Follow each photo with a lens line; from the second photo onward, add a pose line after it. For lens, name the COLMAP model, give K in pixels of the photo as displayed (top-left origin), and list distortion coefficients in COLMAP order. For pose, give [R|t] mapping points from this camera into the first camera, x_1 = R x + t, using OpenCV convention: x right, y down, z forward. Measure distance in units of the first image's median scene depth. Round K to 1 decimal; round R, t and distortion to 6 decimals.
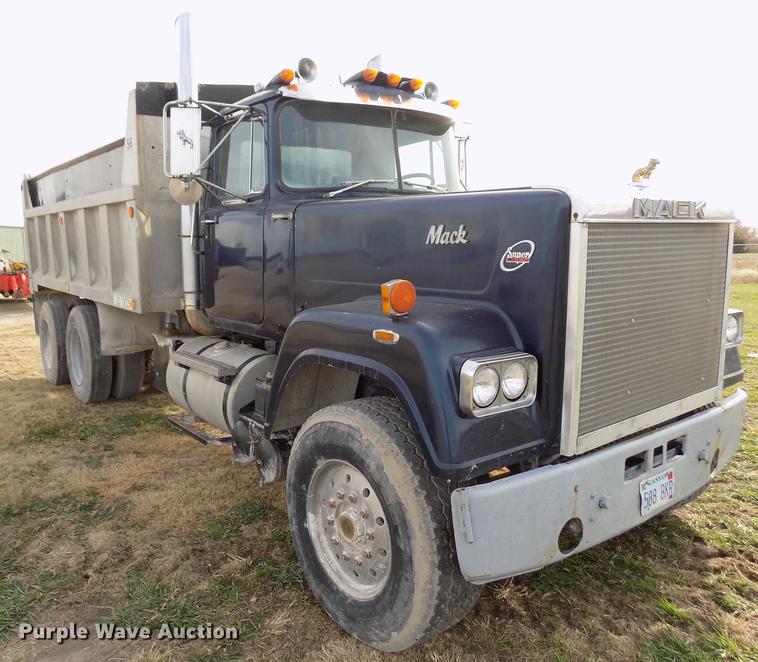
lens RADIAL K [[653.8, 0, 380.7], [0, 653.8, 331.6], [0, 0, 1]] dist [-0.072051, 0.045460]
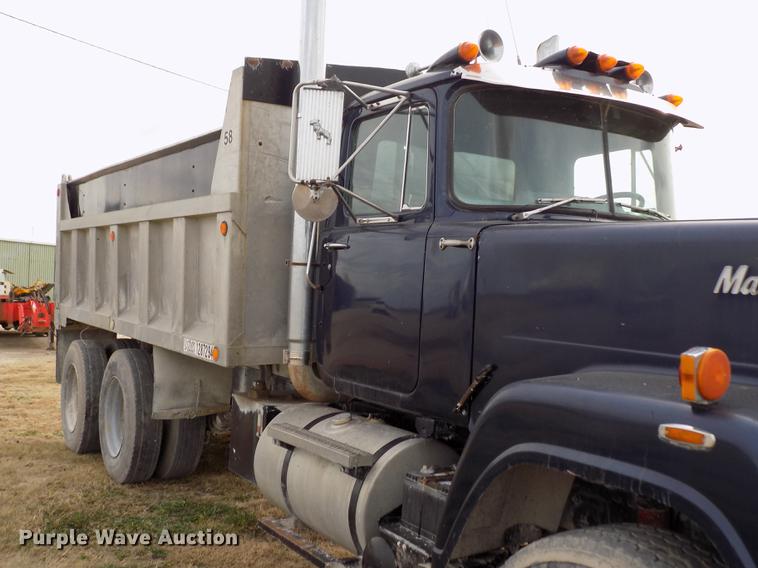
lens RADIAL K [[800.8, 0, 381.1], [0, 800.8, 280.6], [0, 0, 1]] dist [-0.002433, 0.000000]
pose [[0.996377, 0.043404, -0.073130, -0.145417], [-0.052949, 0.989554, -0.134088, -0.013378], [0.066546, 0.137474, 0.988267, 0.123117]]
